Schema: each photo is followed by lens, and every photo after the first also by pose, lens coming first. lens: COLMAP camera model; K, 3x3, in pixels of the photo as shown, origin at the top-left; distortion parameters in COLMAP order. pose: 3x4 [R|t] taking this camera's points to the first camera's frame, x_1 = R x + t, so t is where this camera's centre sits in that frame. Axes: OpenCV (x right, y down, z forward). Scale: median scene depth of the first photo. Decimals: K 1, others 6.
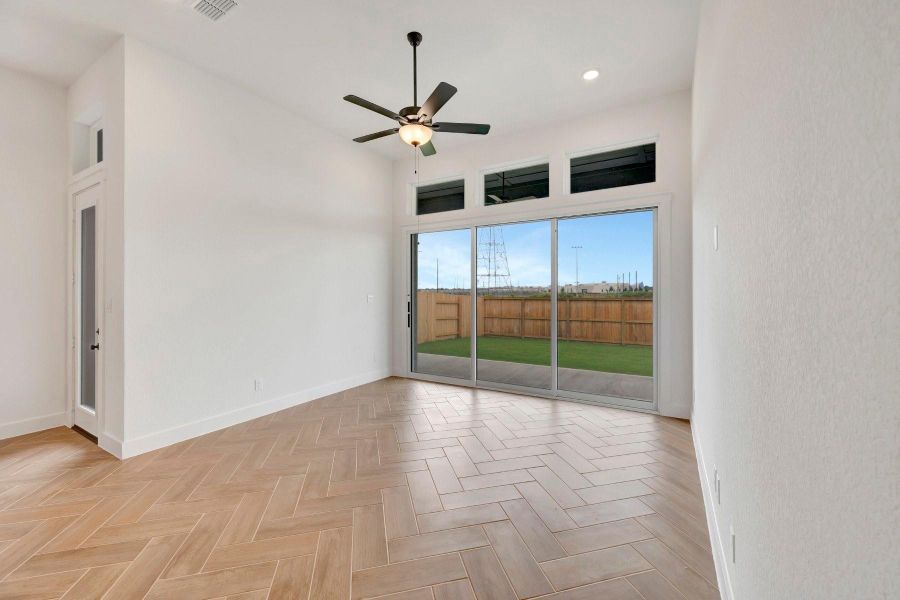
lens RADIAL K [[359.4, 0, 448.7], [0, 359.4, 293.5], [0, 0, 1]] dist [-0.001079, 0.001381]
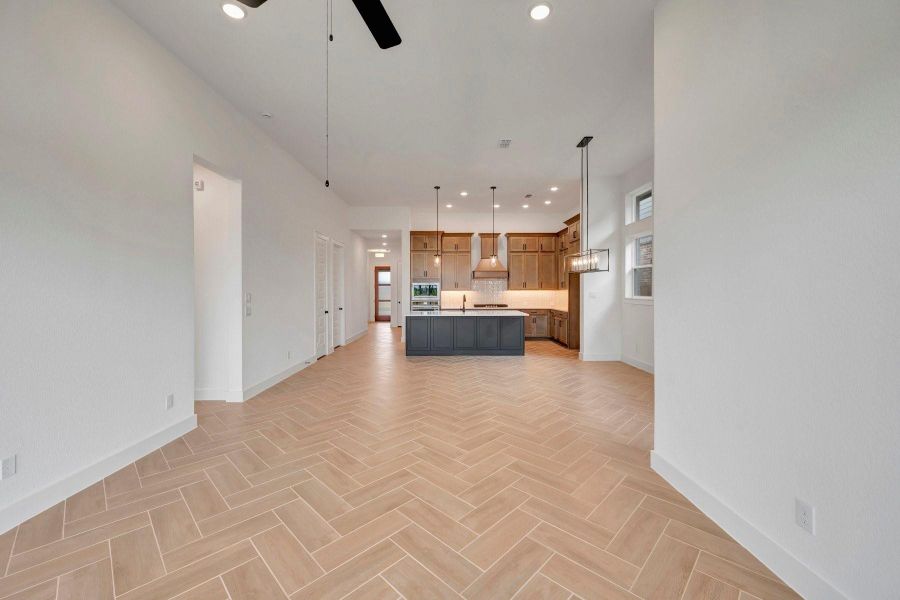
lens RADIAL K [[359.4, 0, 450.2], [0, 359.4, 292.6], [0, 0, 1]] dist [-0.001079, 0.001381]
pose [[-0.846776, 0.009403, -0.531867, 0.012533], [0.001133, 0.999873, 0.015872, -0.003119], [0.531949, 0.012837, -0.846679, 0.759306]]
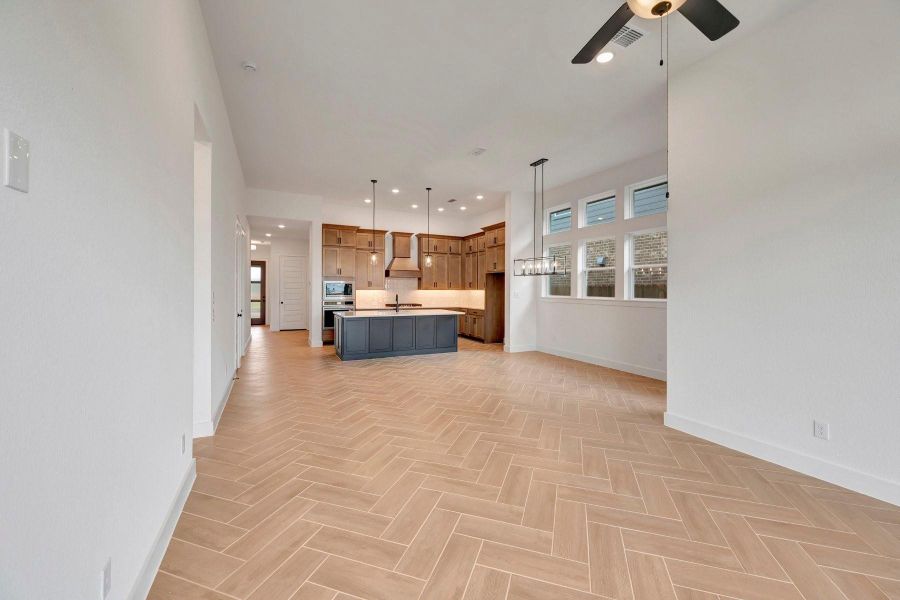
lens RADIAL K [[359.4, 0, 455.6], [0, 359.4, 291.0], [0, 0, 1]] dist [-0.001079, 0.001381]
pose [[-0.529591, 0.004649, -0.848240, 0.259277], [-0.009362, 0.999892, 0.011325, -0.002557], [0.848202, 0.013939, -0.529490, 0.523280]]
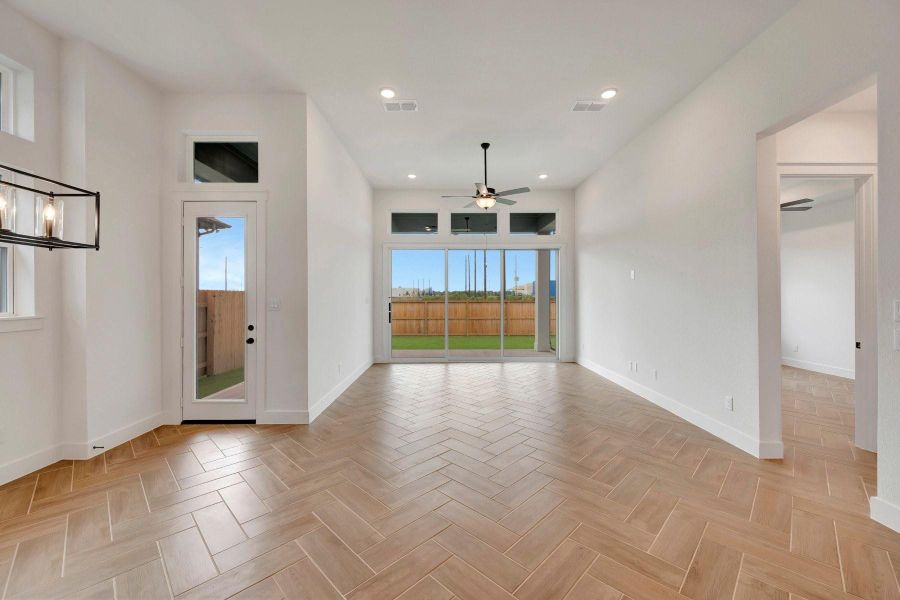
lens RADIAL K [[359.4, 0, 452.2], [0, 359.4, 295.8], [0, 0, 1]] dist [-0.001079, 0.001381]
pose [[0.849377, 0.001391, 0.527785, -0.581266], [0.001212, 0.999989, -0.004585, 0.004941], [-0.527786, 0.004534, 0.849365, -0.186123]]
